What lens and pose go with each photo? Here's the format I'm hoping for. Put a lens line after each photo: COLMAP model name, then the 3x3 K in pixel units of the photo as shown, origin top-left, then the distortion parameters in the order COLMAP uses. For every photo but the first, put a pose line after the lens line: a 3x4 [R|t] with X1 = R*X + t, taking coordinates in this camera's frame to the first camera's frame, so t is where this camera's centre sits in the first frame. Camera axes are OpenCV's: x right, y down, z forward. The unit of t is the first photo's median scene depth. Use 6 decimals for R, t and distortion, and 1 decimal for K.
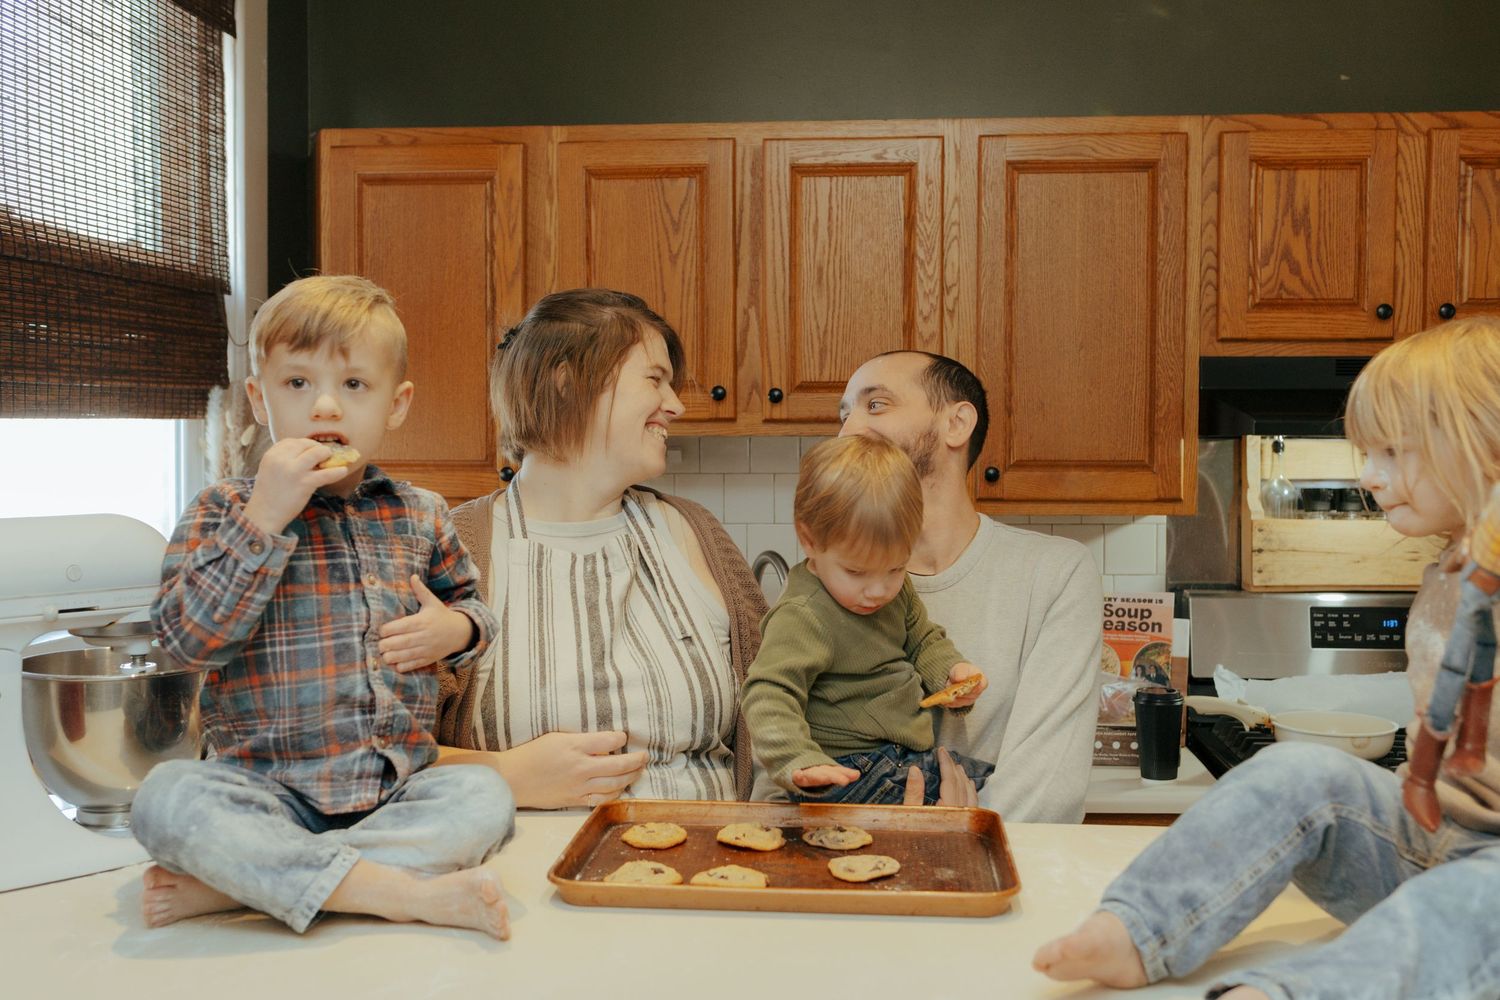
lens RADIAL K [[1443.8, 0, 747.2], [0, 1443.8, 512.5], [0, 0, 1]] dist [-0.017820, 0.000000]
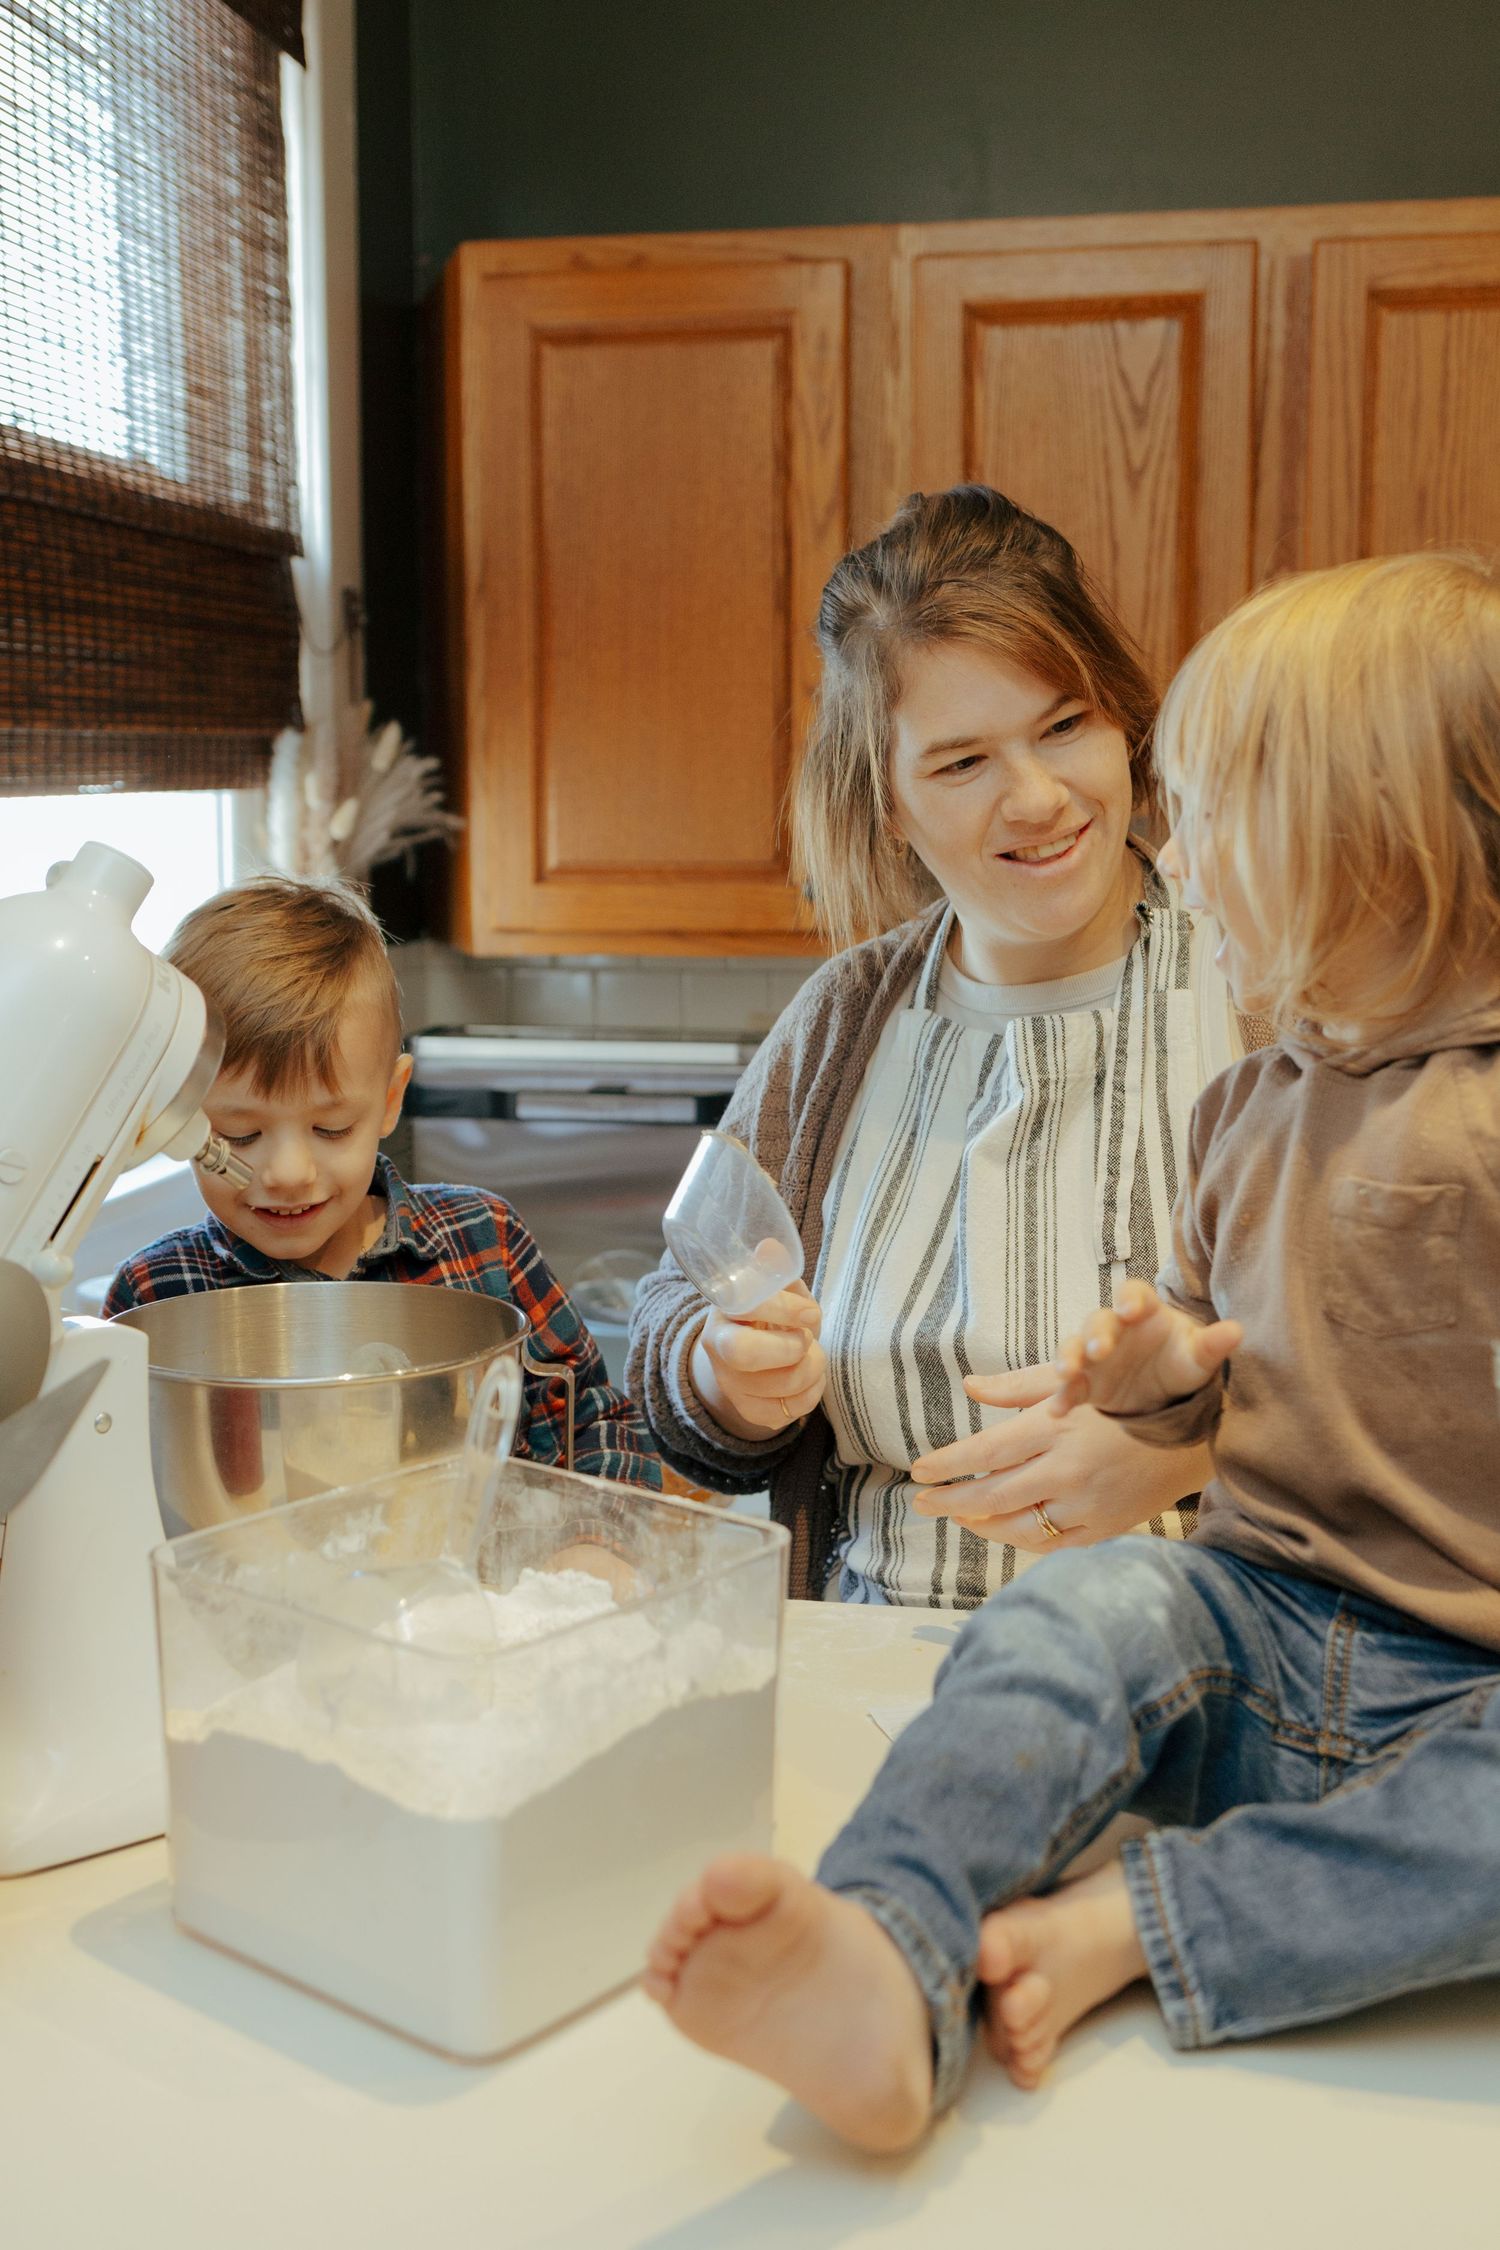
lens RADIAL K [[2337.4, 0, 750.0], [0, 2337.4, 1132.5], [0, 0, 1]] dist [-0.025647, 0.000000]
pose [[0.996010, 0.007303, -0.088947, -0.114482], [0.000970, 0.995702, 0.092607, -0.017455], [0.089241, -0.092324, 0.991722, 0.125674]]
